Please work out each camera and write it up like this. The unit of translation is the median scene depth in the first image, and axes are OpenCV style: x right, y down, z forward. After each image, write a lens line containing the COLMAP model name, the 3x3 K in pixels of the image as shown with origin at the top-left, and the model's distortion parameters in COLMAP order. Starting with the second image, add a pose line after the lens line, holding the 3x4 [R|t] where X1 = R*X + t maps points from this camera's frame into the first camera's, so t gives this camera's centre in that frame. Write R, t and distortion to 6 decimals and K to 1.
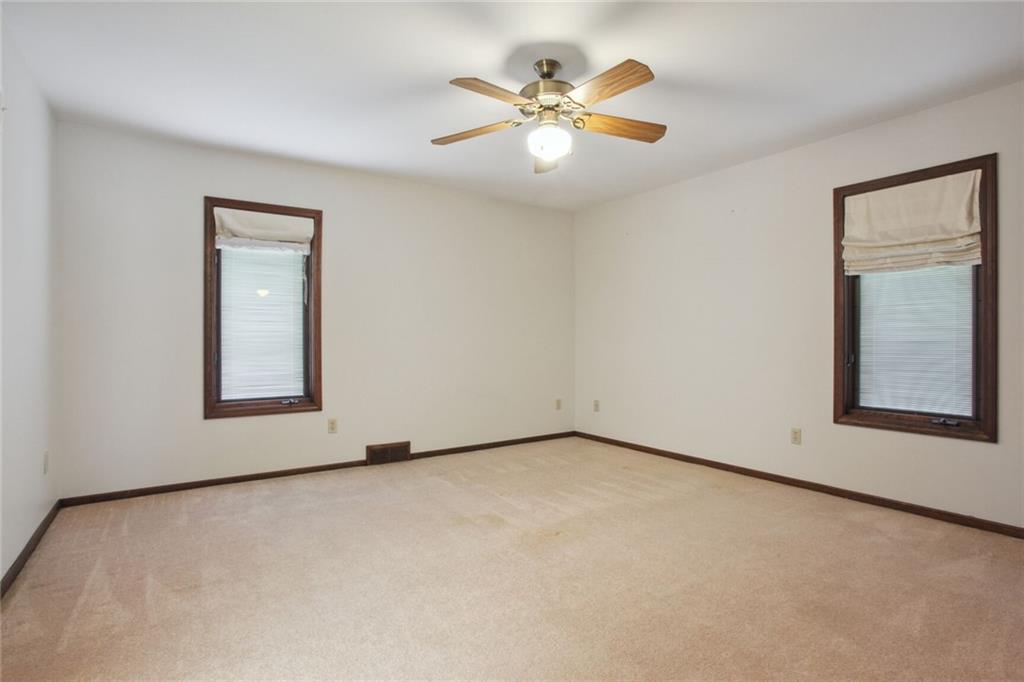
lens RADIAL K [[507.9, 0, 522.3], [0, 507.9, 339.6], [0, 0, 1]] dist [0.001130, 0.000970]
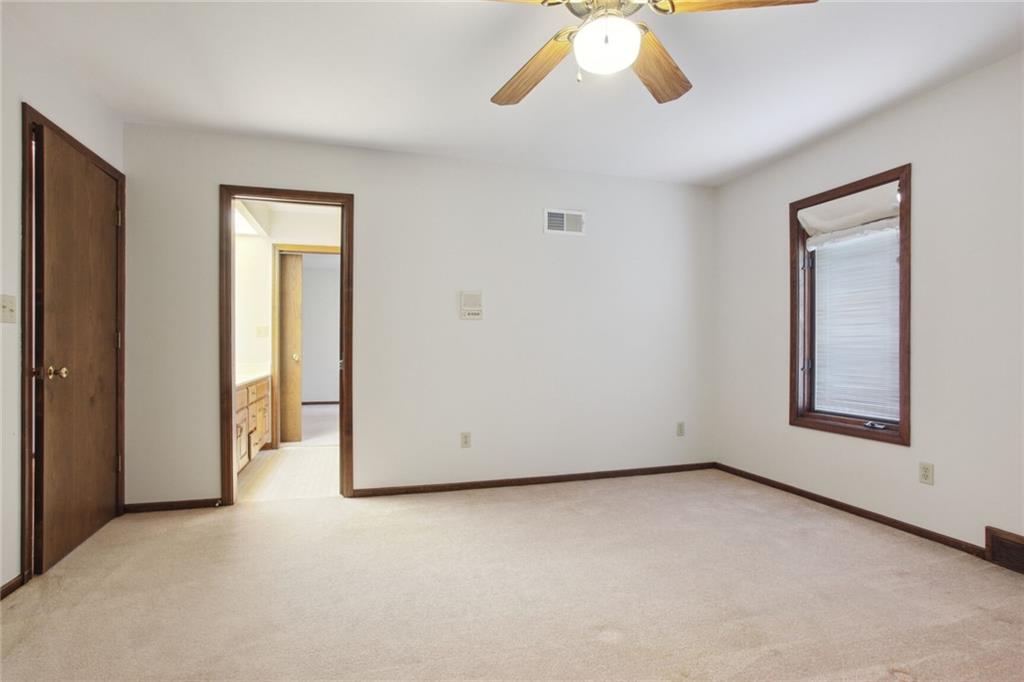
lens RADIAL K [[507.9, 0, 507.3], [0, 507.9, 345.6], [0, 0, 1]] dist [0.001130, 0.000970]
pose [[-0.287090, 0.000223, -0.957904, 1.393898], [-0.000893, 0.999999, 0.000500, -0.001897], [0.957903, 0.000999, -0.287089, 2.095585]]
